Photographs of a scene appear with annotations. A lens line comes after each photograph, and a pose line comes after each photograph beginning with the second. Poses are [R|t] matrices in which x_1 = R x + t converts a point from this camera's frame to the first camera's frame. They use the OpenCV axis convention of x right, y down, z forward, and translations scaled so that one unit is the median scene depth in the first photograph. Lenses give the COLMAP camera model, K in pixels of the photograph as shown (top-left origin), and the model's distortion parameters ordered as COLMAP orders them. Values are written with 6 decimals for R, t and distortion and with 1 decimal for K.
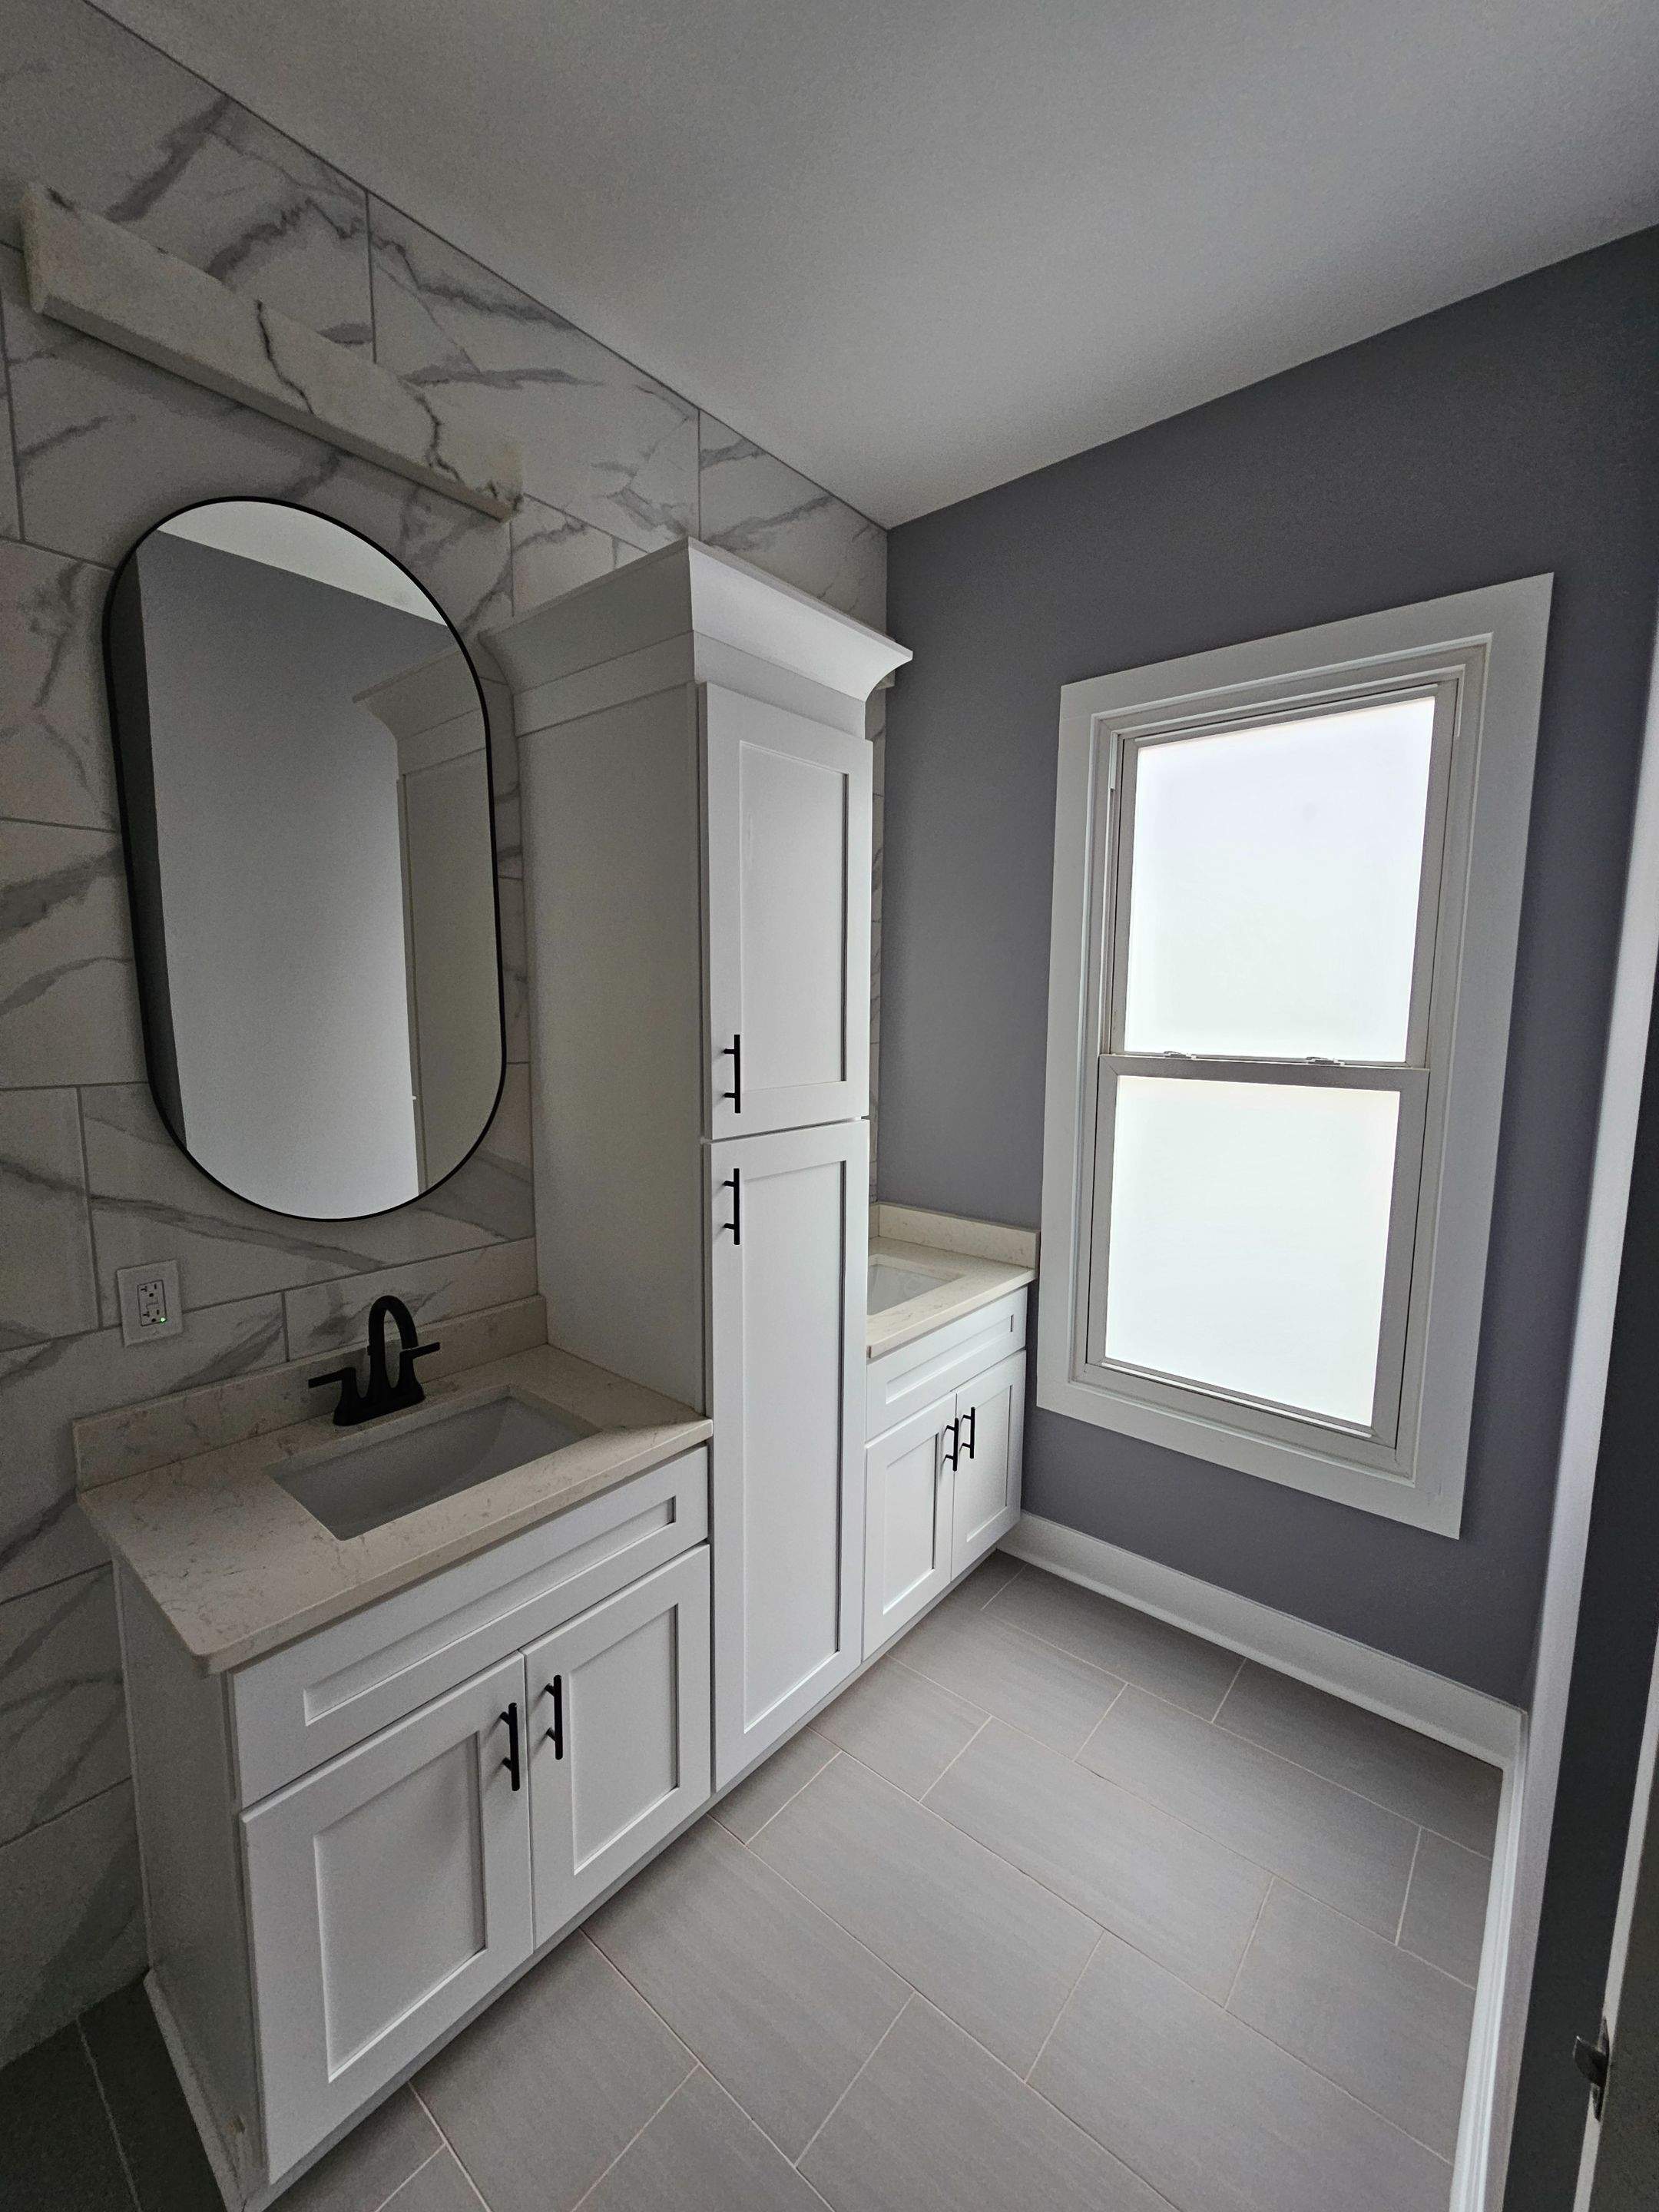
lens RADIAL K [[904.1, 0, 837.2], [0, 904.1, 1109.2], [0, 0, 1]] dist [-0.002569, -0.000425]
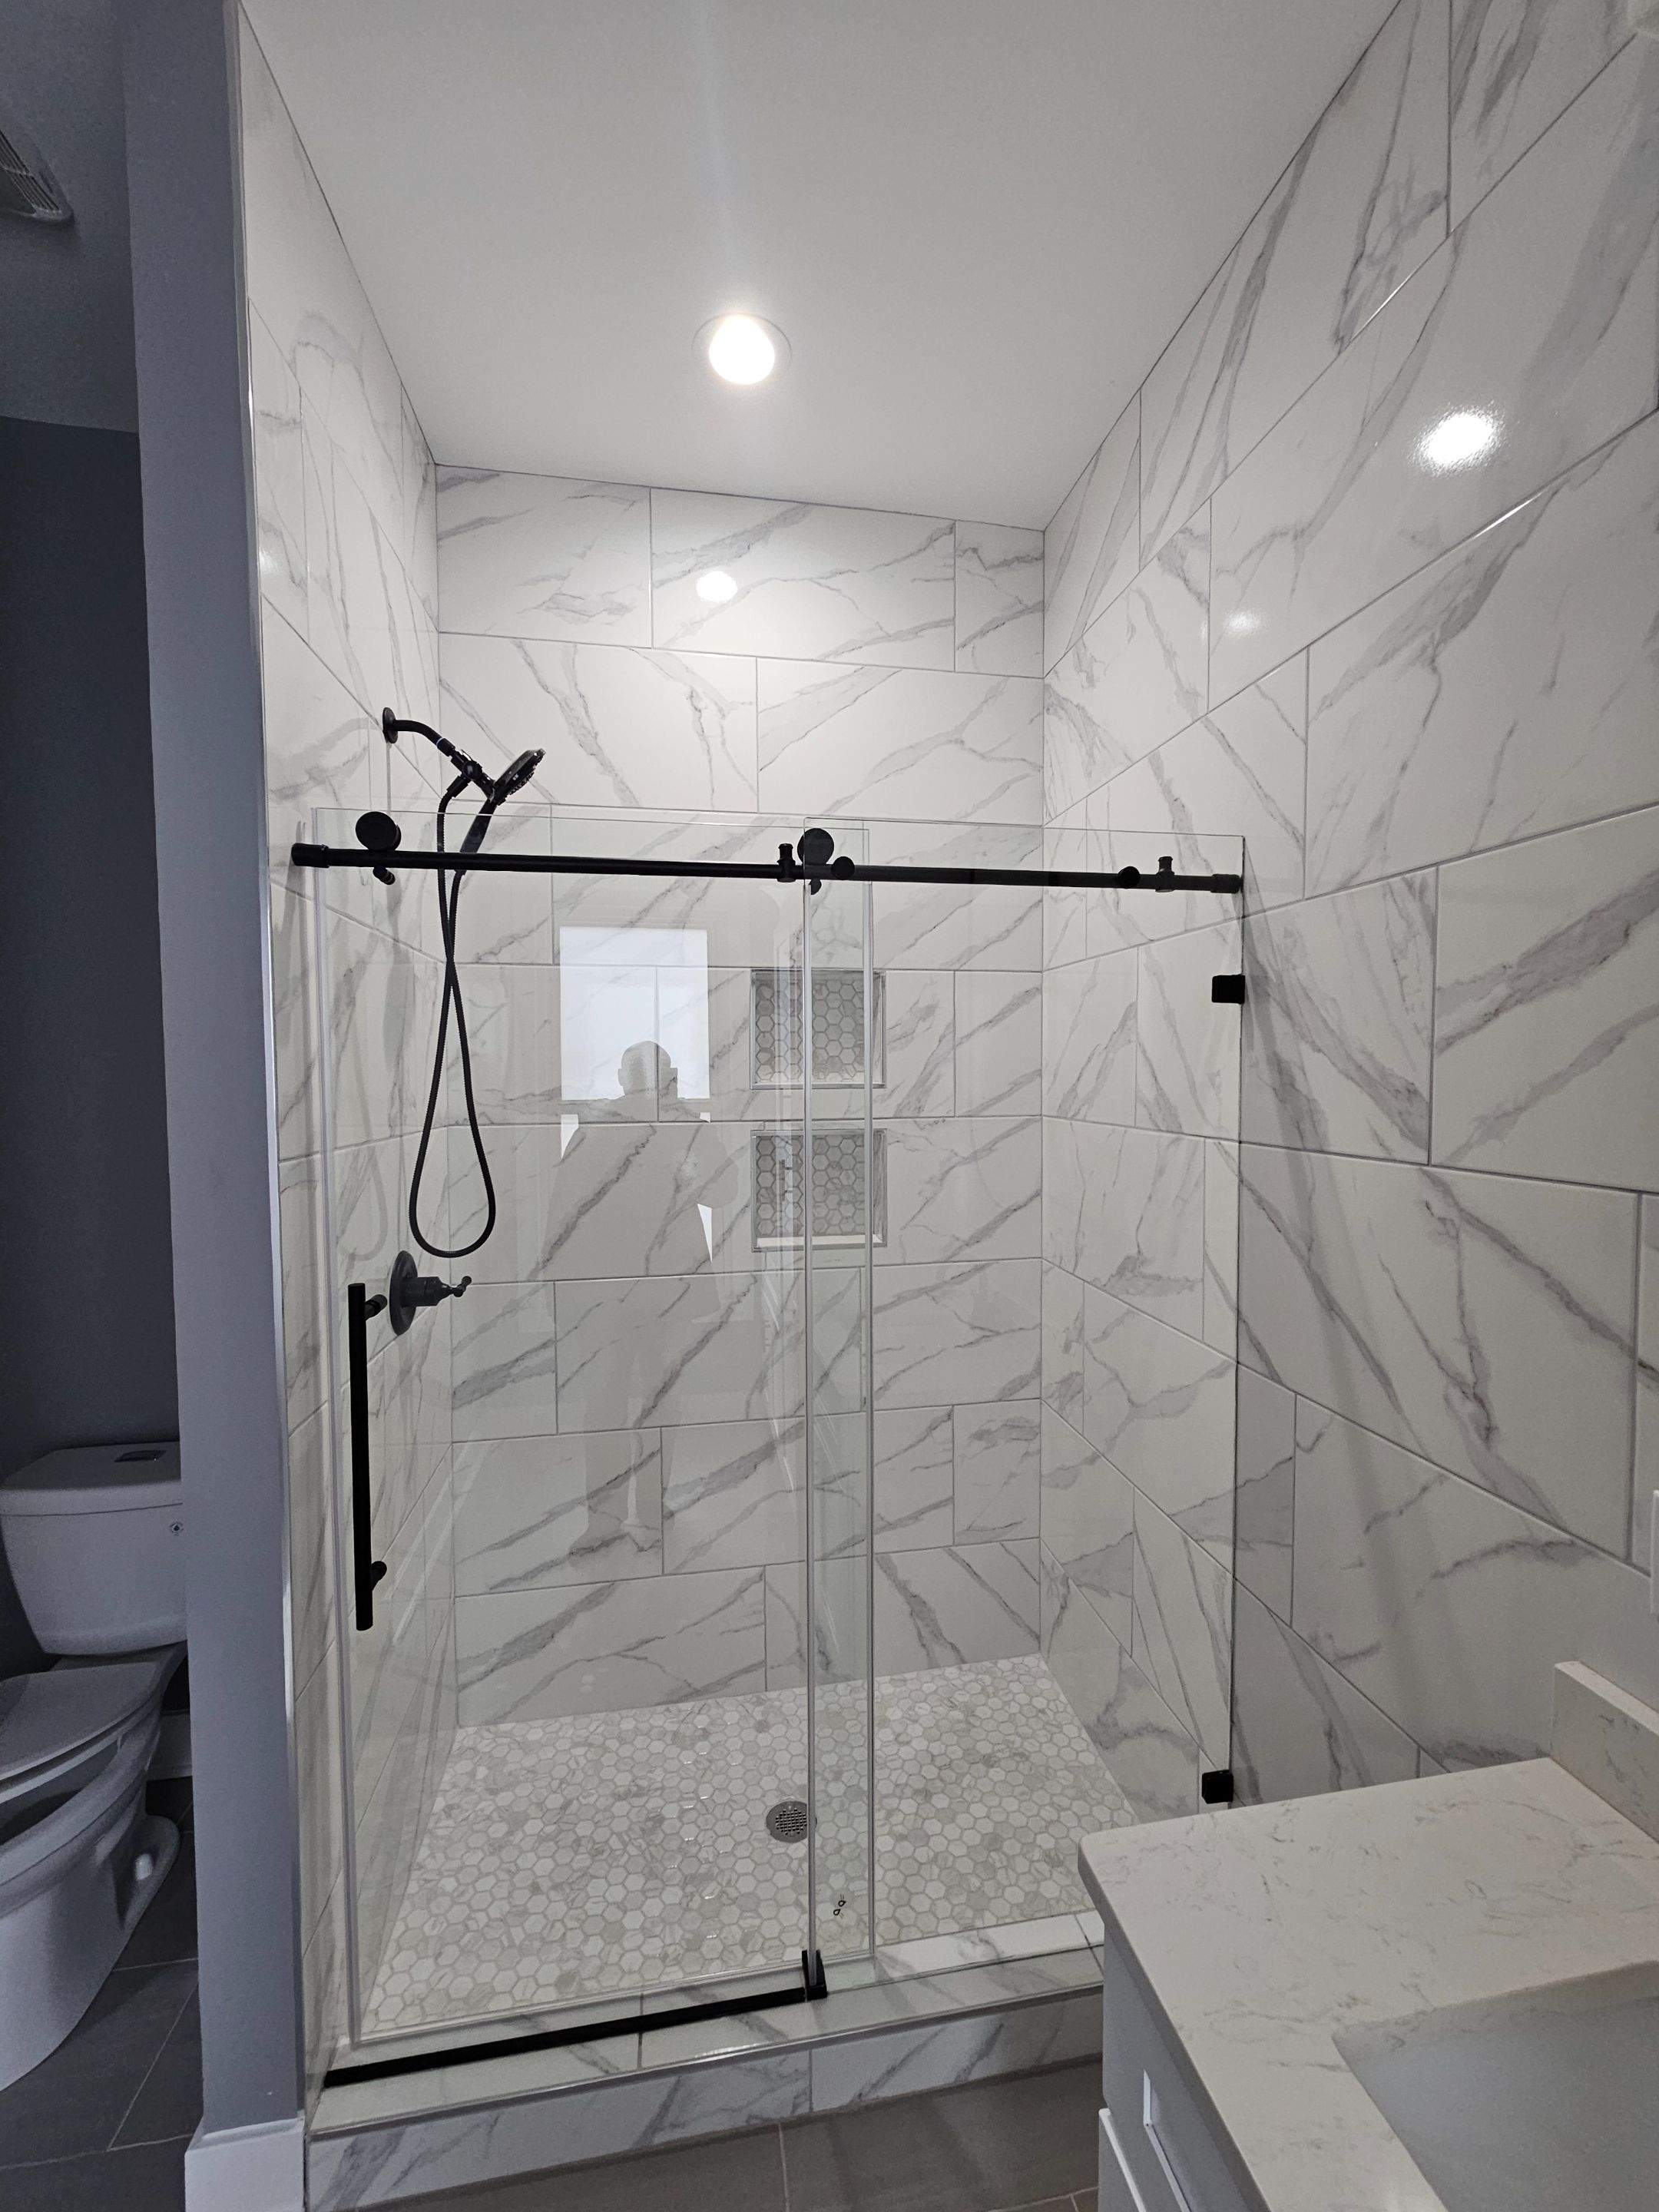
lens RADIAL K [[904.1, 0, 828.8], [0, 904.1, 1107.2], [0, 0, 1]] dist [-0.002569, -0.000425]
pose [[-0.650097, 0.029039, -0.759296, 0.050781], [-0.086311, 0.989980, 0.111760, -0.108688], [0.754934, 0.138190, -0.641076, 0.951131]]
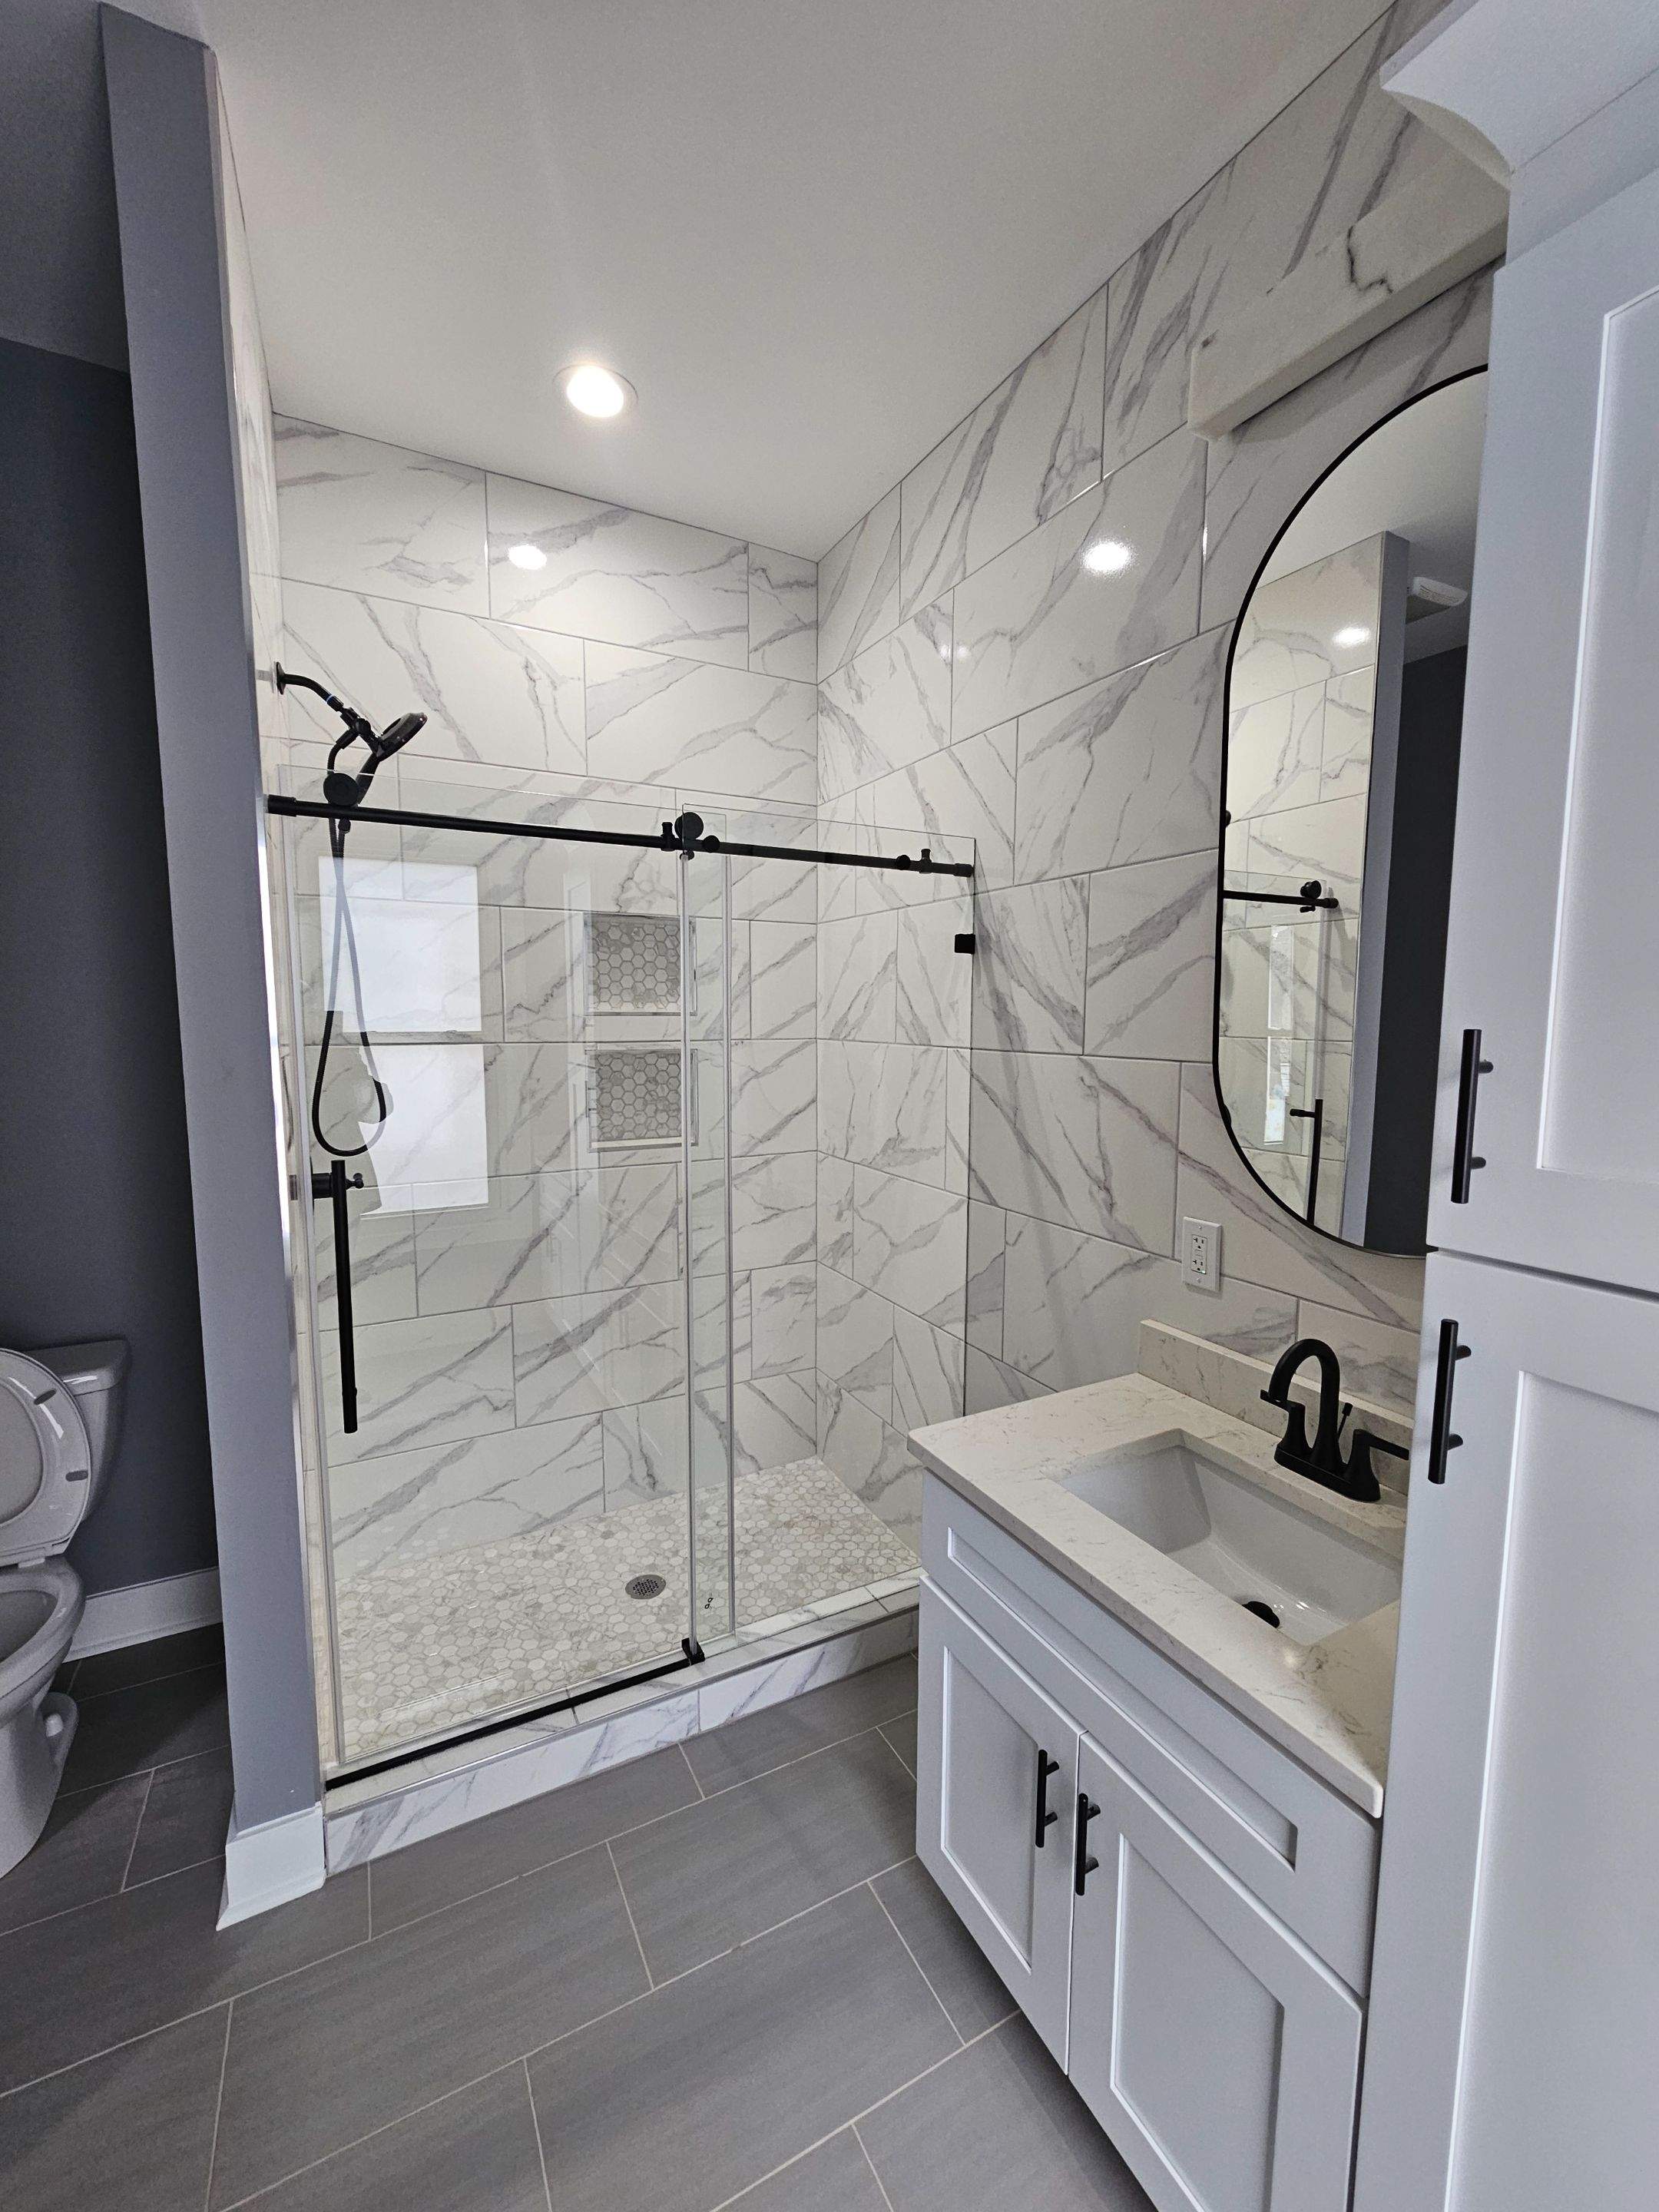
lens RADIAL K [[904.1, 0, 832.4], [0, 904.1, 1105.6], [0, 0, 1]] dist [-0.002569, -0.000425]
pose [[-0.375932, 0.085877, -0.922659, 0.490477], [-0.113692, 0.983899, 0.137900, -0.081661], [0.919646, 0.156740, -0.360115, 1.000041]]
